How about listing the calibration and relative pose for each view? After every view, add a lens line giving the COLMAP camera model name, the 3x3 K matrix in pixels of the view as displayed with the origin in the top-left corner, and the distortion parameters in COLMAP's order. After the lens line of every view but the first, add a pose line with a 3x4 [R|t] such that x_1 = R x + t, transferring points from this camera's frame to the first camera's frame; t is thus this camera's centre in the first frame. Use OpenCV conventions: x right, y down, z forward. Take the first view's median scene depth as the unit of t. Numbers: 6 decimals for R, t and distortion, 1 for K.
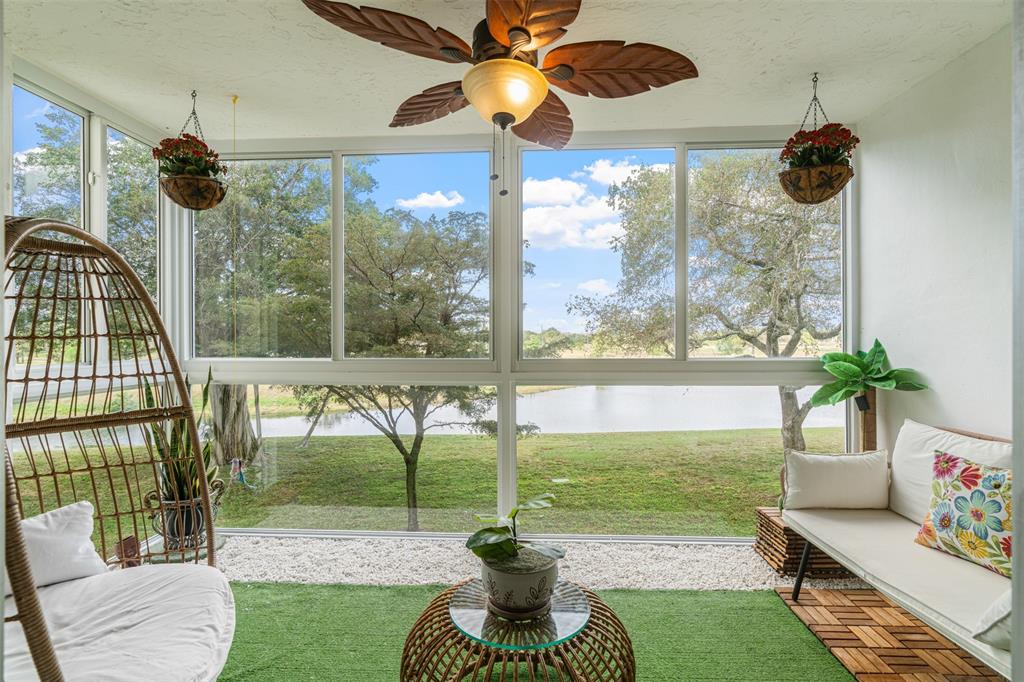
lens RADIAL K [[463.6, 0, 514.8], [0, 463.6, 338.8], [0, 0, 1]] dist [-0.003768, 0.000176]
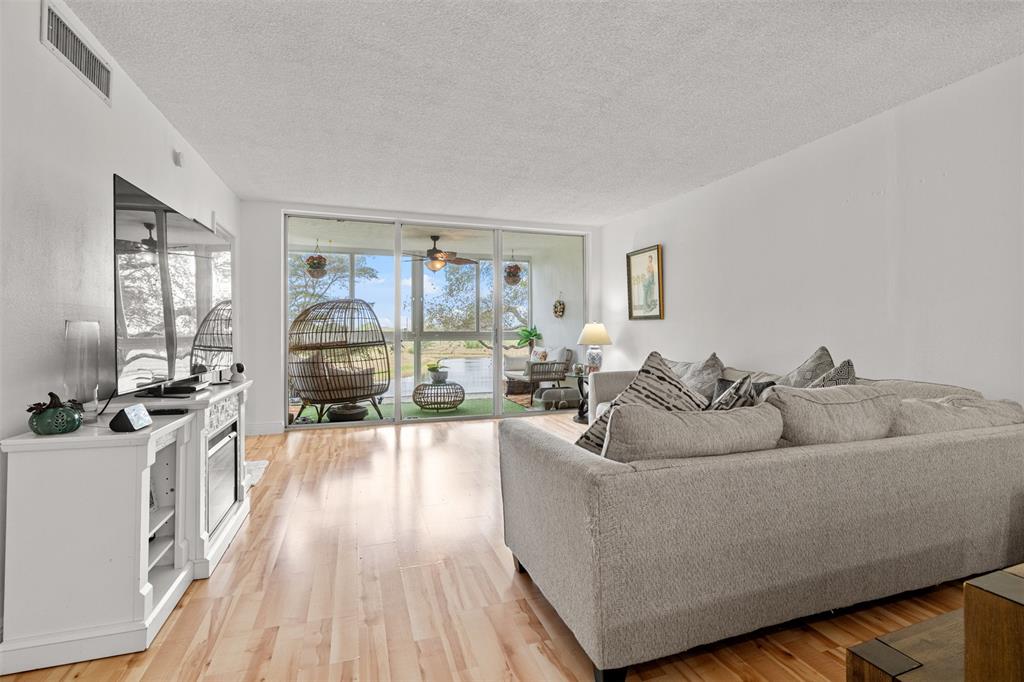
lens RADIAL K [[463.6, 0, 514.8], [0, 463.6, 338.8], [0, 0, 1]] dist [-0.003768, 0.000176]
pose [[0.925462, -0.002101, 0.378836, -0.091037], [-0.002156, 0.999939, 0.010814, 0.010241], [-0.378835, -0.010825, 0.925401, -0.307933]]
